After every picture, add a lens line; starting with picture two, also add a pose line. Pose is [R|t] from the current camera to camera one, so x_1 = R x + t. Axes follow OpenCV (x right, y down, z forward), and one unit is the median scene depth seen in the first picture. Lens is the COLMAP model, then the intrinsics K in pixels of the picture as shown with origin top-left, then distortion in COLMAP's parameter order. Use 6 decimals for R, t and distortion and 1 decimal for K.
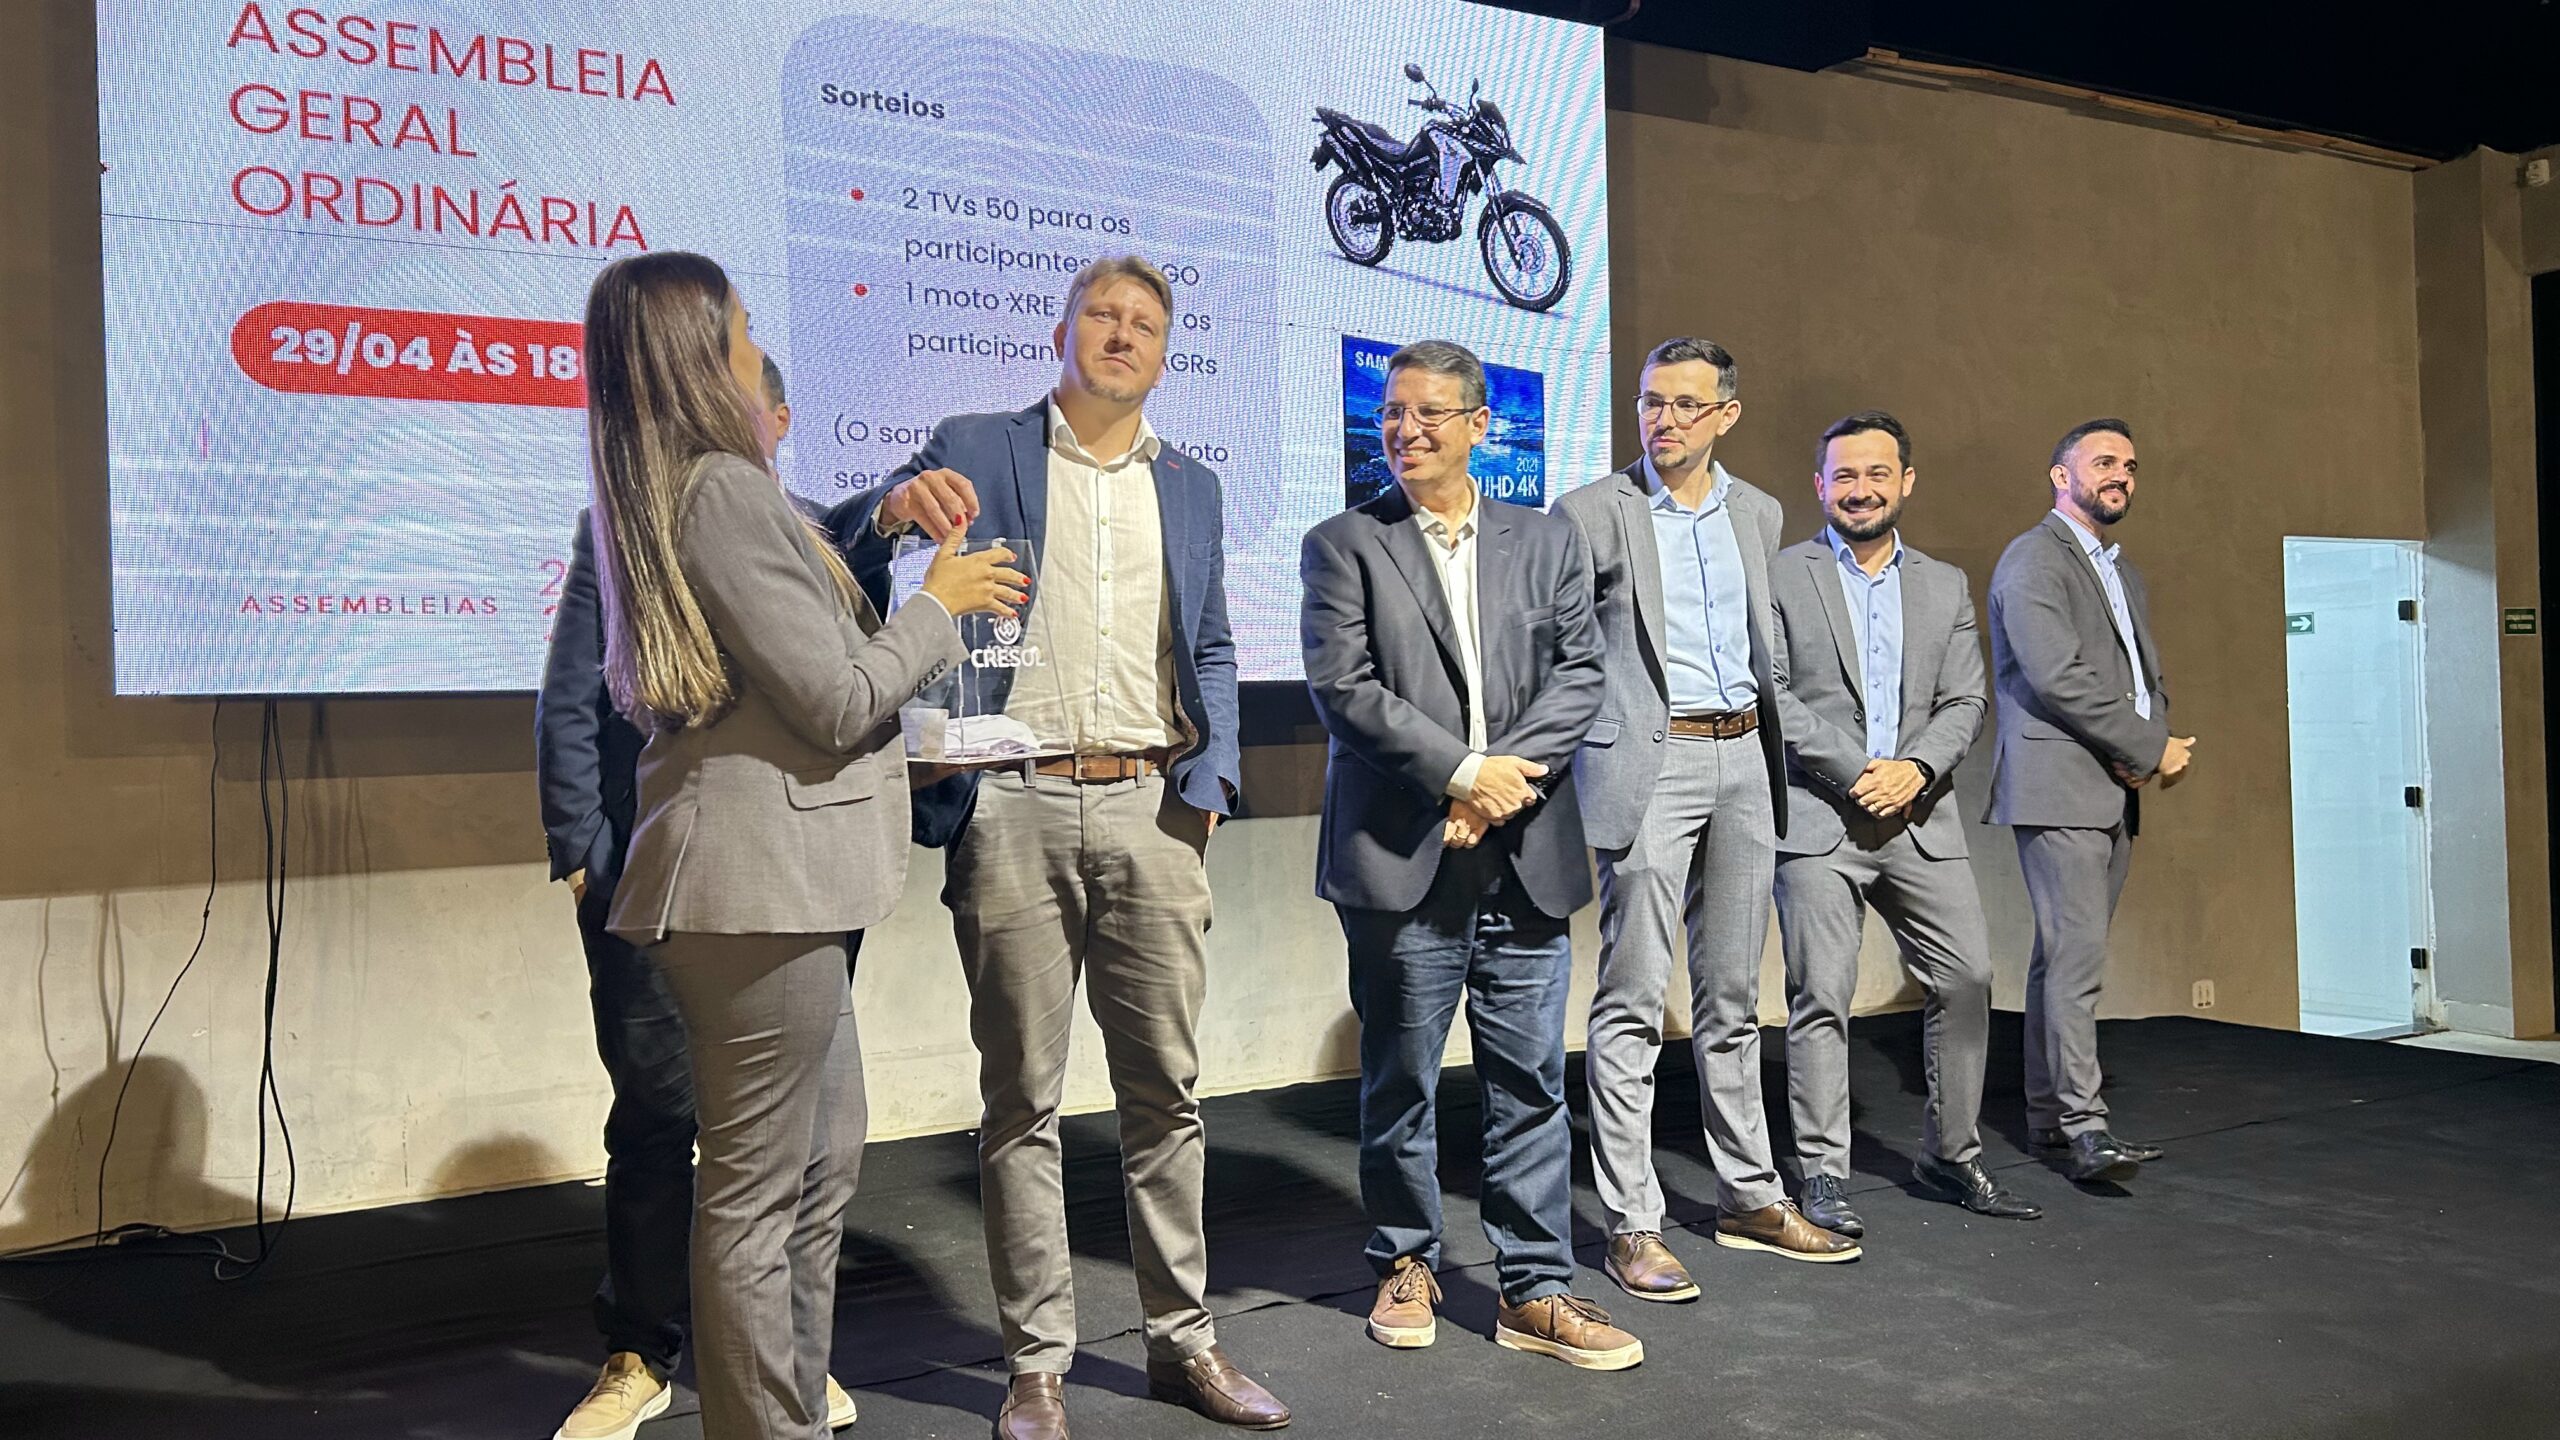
lens RADIAL K [[1954.9, 0, 1248.4], [0, 1954.9, 733.1], [0, 0, 1]] dist [0.037197, -0.030591]
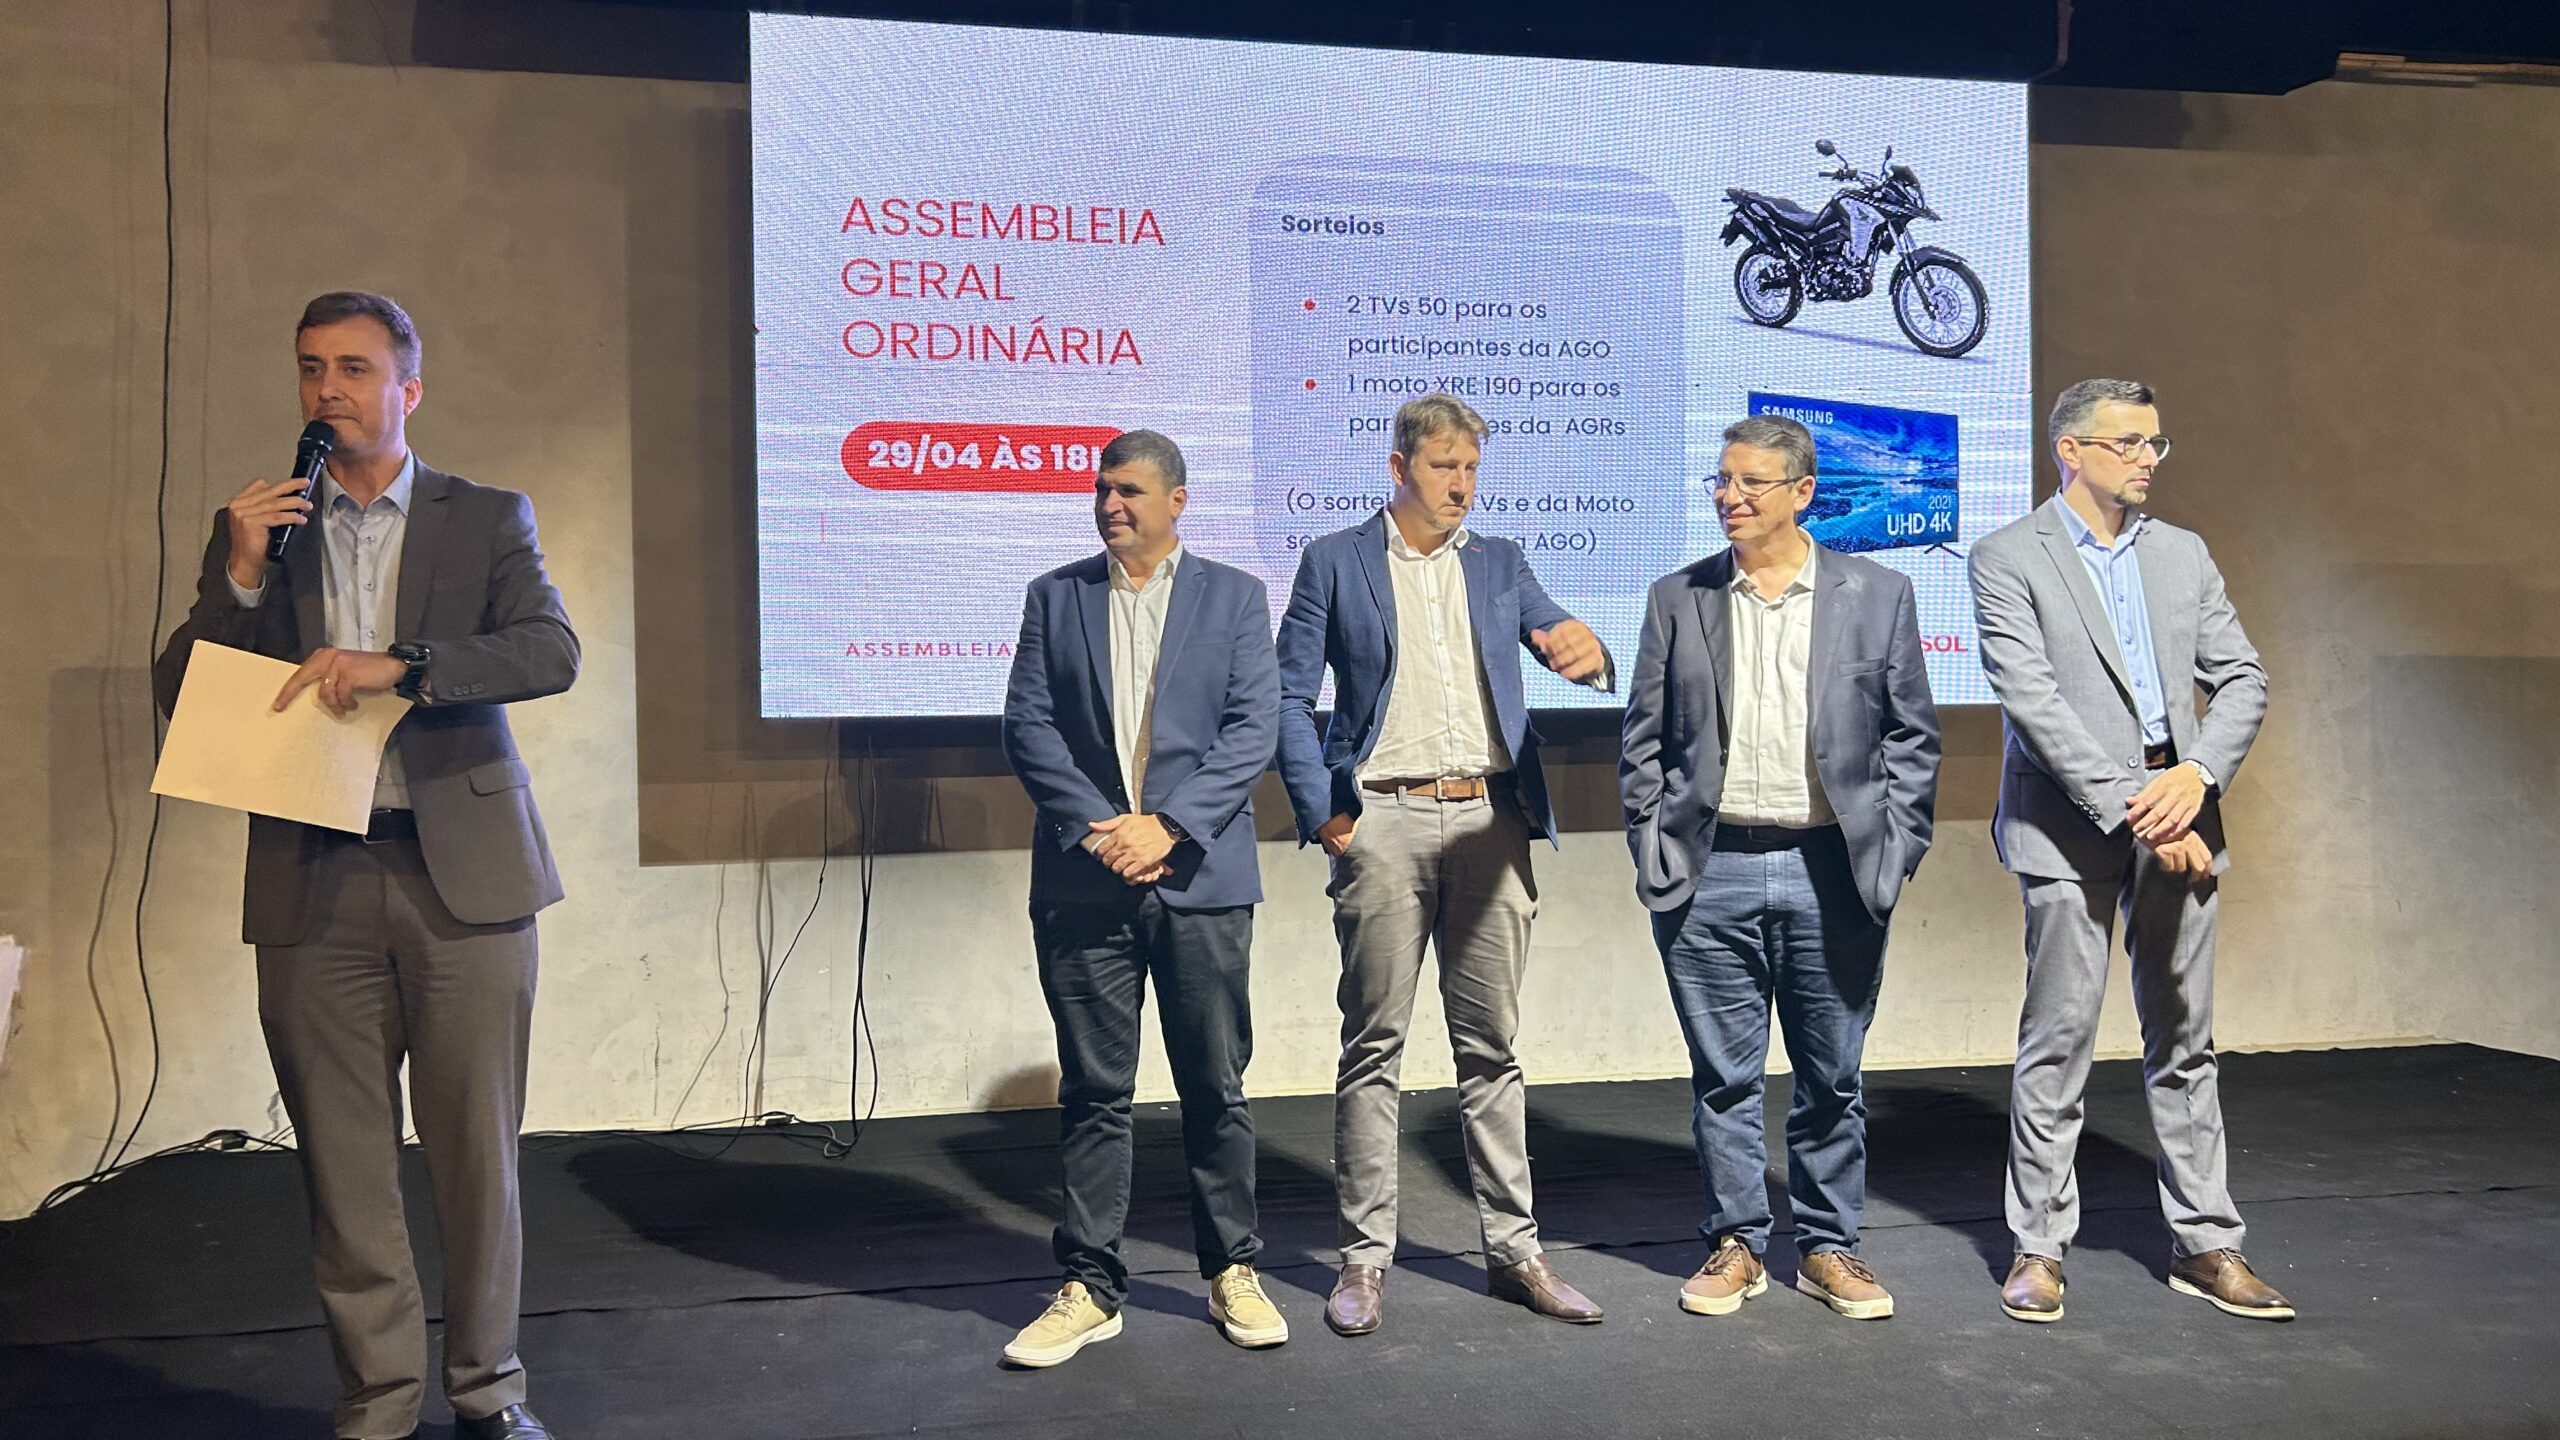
lens RADIAL K [[1888.7, 0, 1238.3], [0, 1888.7, 713.9], [0, 0, 1]] dist [0.148909, -0.338141]
pose [[0.952597, 0.008165, -0.304126, 0.103220], [-0.010335, 0.999931, -0.005528, -0.013300], [0.304060, 0.008410, 0.952616, -0.112648]]
